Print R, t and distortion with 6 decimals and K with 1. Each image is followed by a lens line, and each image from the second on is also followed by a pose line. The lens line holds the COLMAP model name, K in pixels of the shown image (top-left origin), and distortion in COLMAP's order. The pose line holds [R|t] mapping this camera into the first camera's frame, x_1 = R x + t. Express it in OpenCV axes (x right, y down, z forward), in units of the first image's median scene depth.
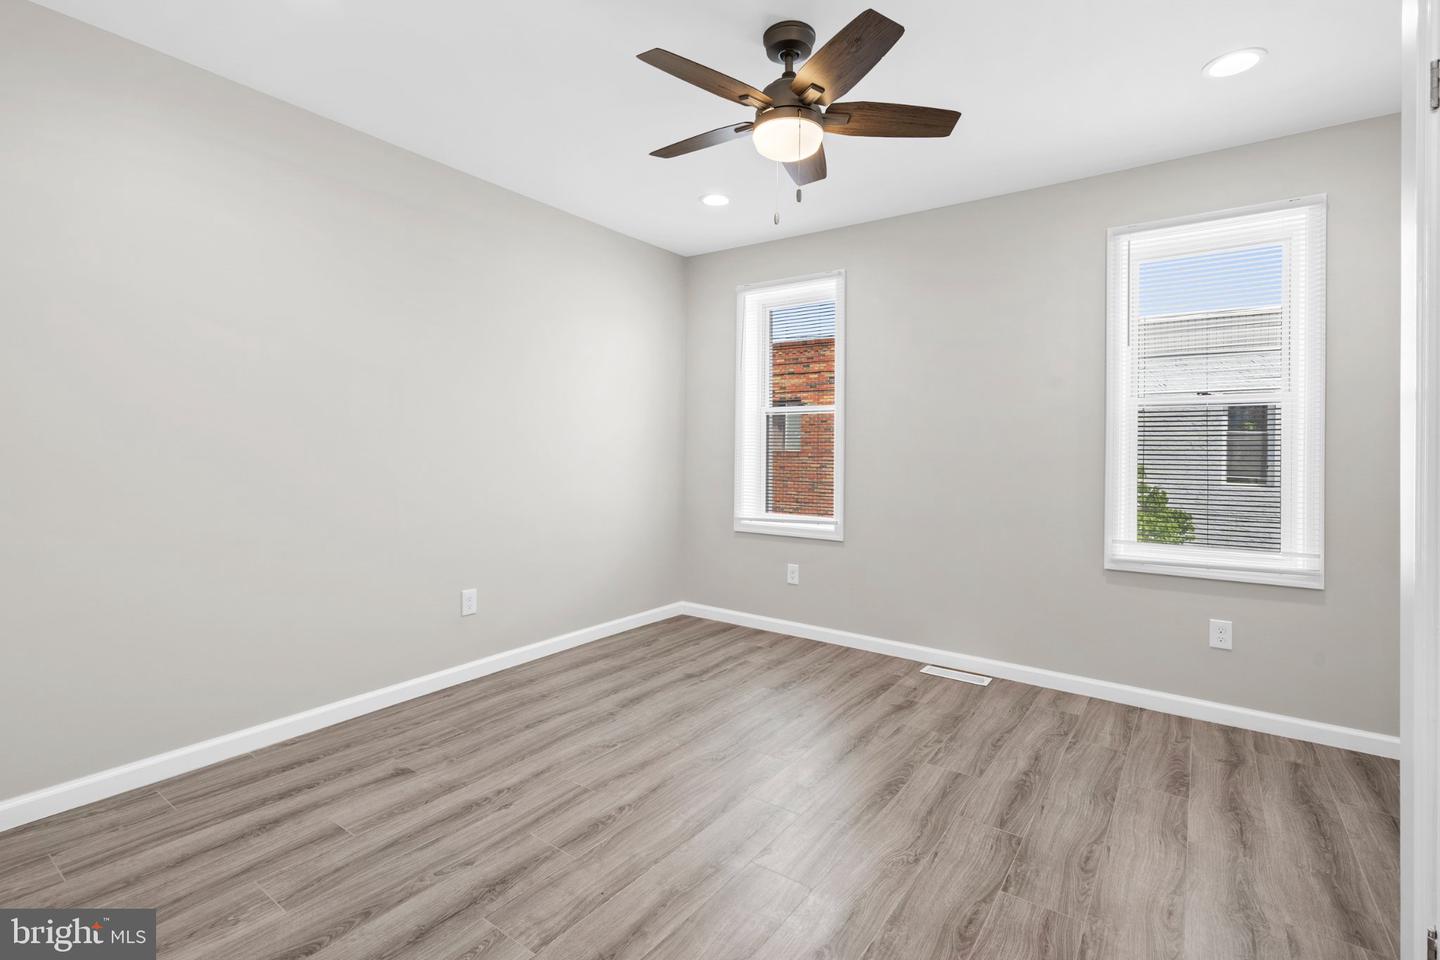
lens RADIAL K [[678.8, 0, 730.7], [0, 678.8, 471.6], [0, 0, 1]] dist [-0.004321, 0.002520]
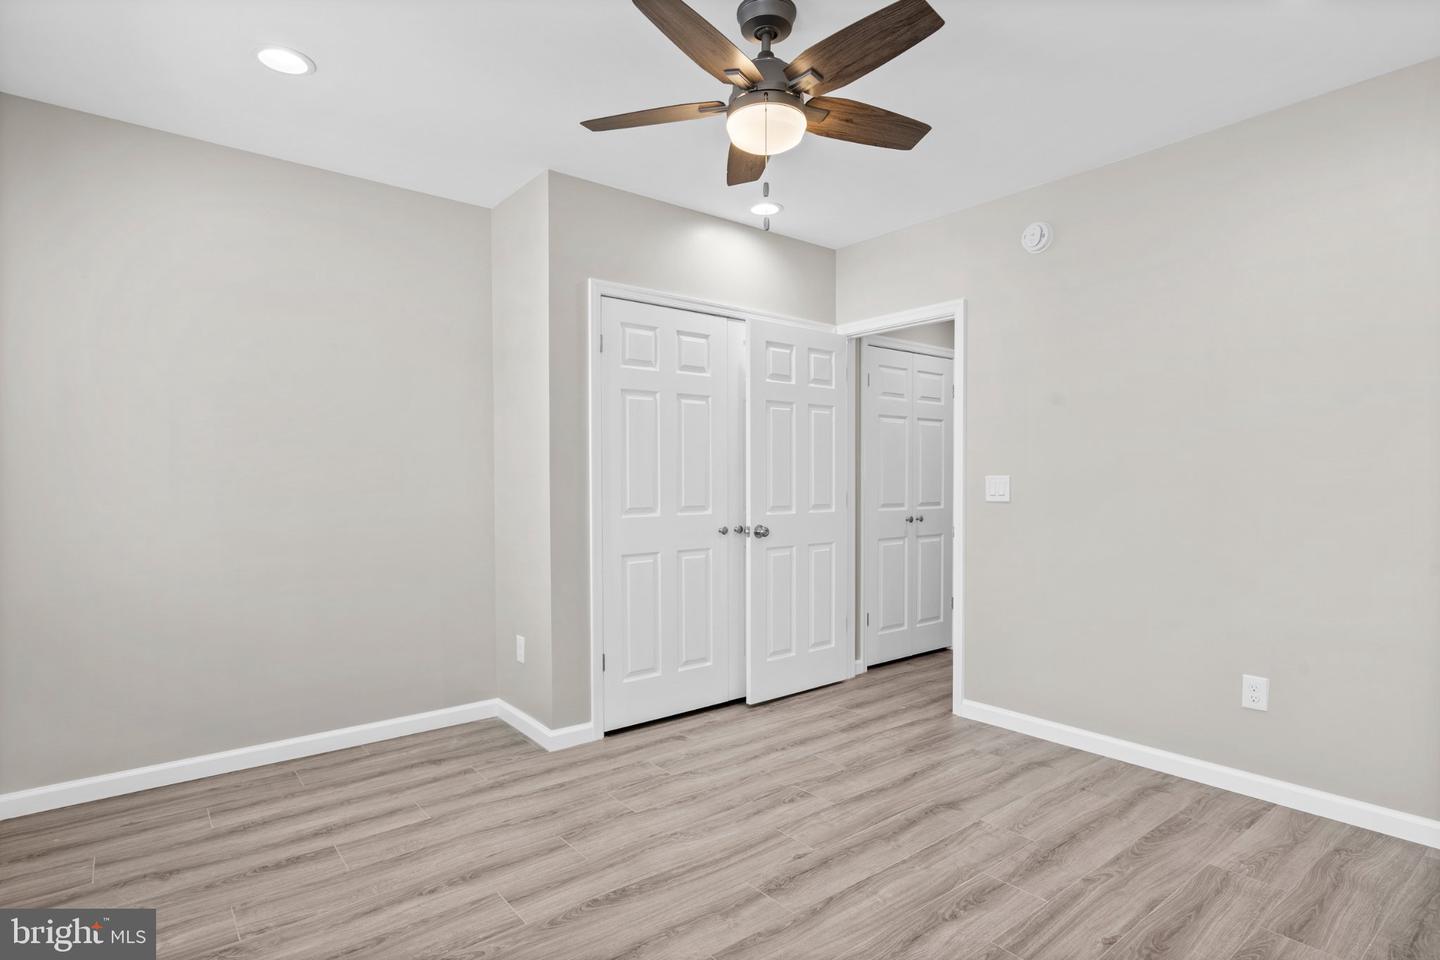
lens RADIAL K [[743.4, 0, 720.4], [0, 743.4, 489.2], [0, 0, 1]] dist [0.000908, -0.000216]
pose [[-0.959191, -0.013754, 0.282426, -0.152629], [-0.002103, 0.999136, 0.041516, -0.069229], [-0.282753, 0.039228, -0.958390, 2.156579]]
